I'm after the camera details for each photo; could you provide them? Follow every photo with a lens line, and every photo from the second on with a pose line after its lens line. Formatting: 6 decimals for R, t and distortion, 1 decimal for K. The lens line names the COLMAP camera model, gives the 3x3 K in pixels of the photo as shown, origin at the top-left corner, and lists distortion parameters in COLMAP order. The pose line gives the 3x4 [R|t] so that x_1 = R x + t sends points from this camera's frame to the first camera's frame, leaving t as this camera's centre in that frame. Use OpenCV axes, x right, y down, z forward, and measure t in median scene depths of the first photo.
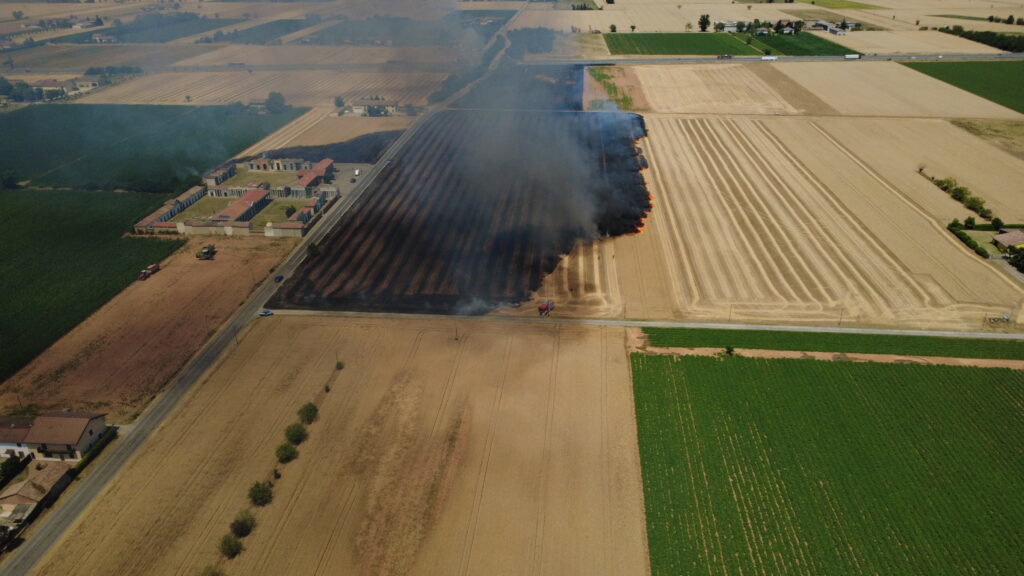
lens RADIAL K [[746.7, 0, 512.5], [0, 746.7, 286.4], [0, 0, 1]] dist [-0.001706, 0.003313]
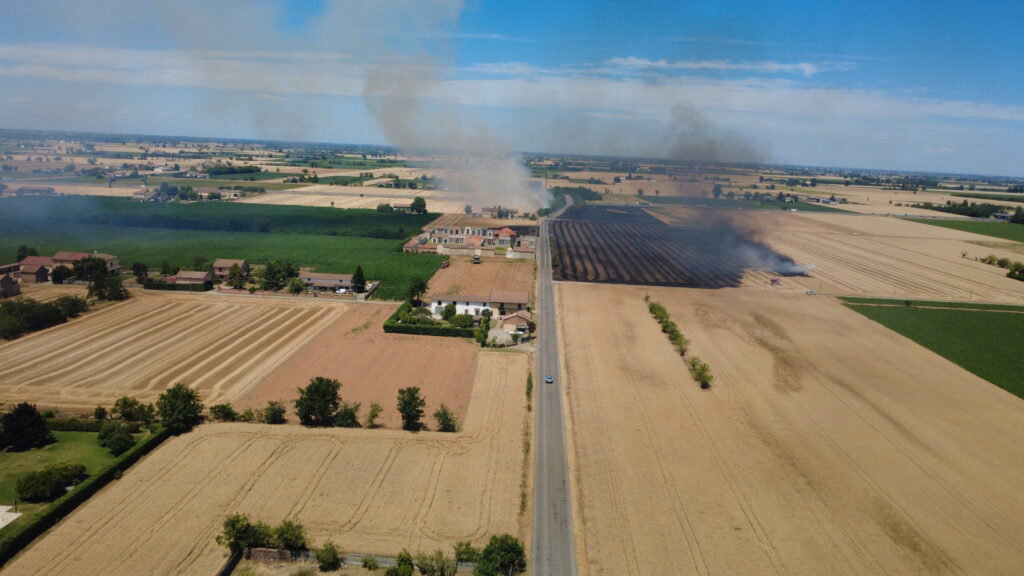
lens RADIAL K [[746.7, 0, 512.5], [0, 746.7, 286.4], [0, 0, 1]] dist [-0.001706, 0.003313]
pose [[0.997445, 0.044614, 0.055793, -0.342956], [-0.029151, 0.967218, -0.252269, 0.272436], [-0.065218, 0.249998, 0.966047, -0.219119]]
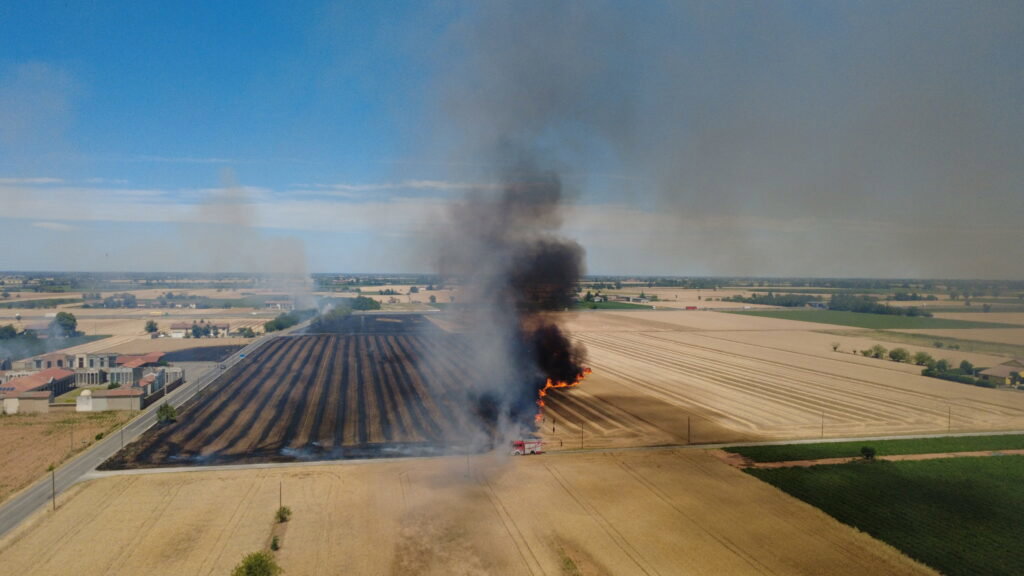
lens RADIAL K [[746.7, 0, 512.5], [0, 746.7, 286.4], [0, 0, 1]] dist [-0.001706, 0.003313]
pose [[0.957736, 0.009470, 0.287494, -0.138576], [0.108238, 0.914138, -0.390687, 0.110002], [-0.266509, 0.405293, 0.874477, 0.260304]]
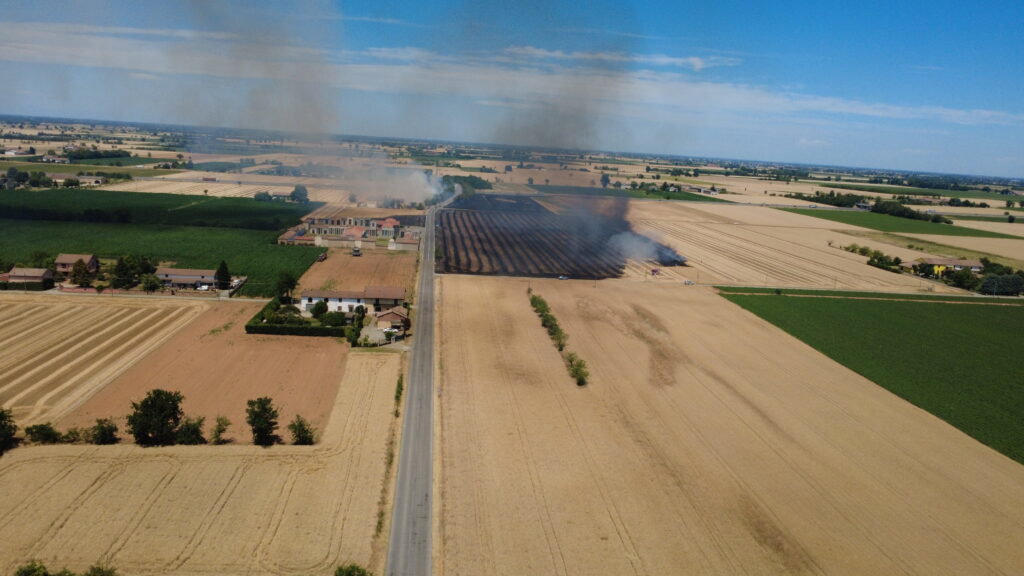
lens RADIAL K [[746.7, 0, 512.5], [0, 746.7, 286.4], [0, 0, 1]] dist [-0.001706, 0.003313]
pose [[0.980365, 0.030707, 0.194788, -0.323870], [0.016803, 0.971199, -0.237675, 0.260550], [-0.196476, 0.236281, 0.951614, -0.199455]]
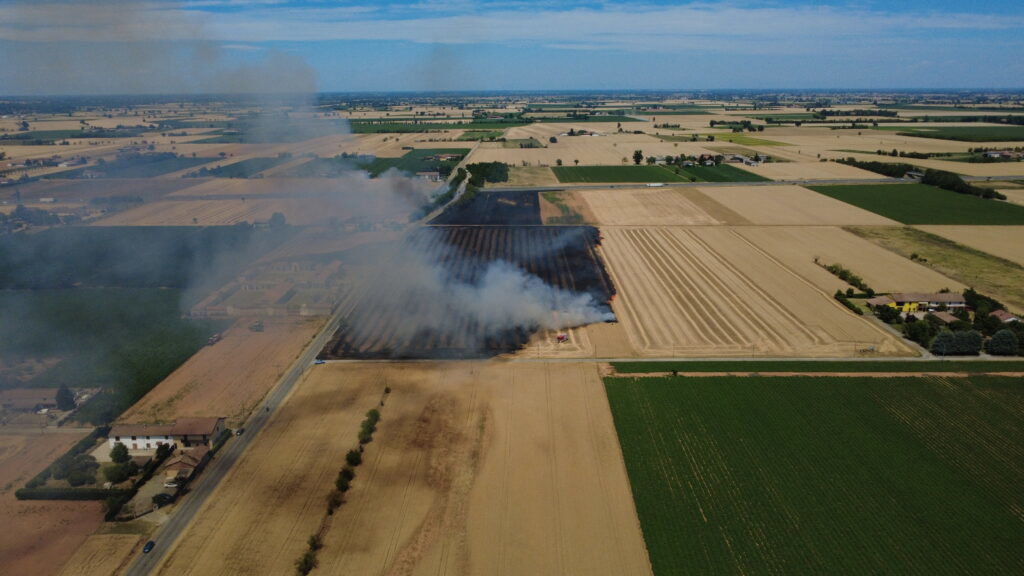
lens RADIAL K [[746.7, 0, 512.5], [0, 746.7, 286.4], [0, 0, 1]] dist [-0.001706, 0.003313]
pose [[0.997153, -0.019596, 0.072813, -0.062078], [0.032046, 0.984228, -0.173979, 0.098217], [-0.068255, 0.175817, 0.982054, -0.213529]]
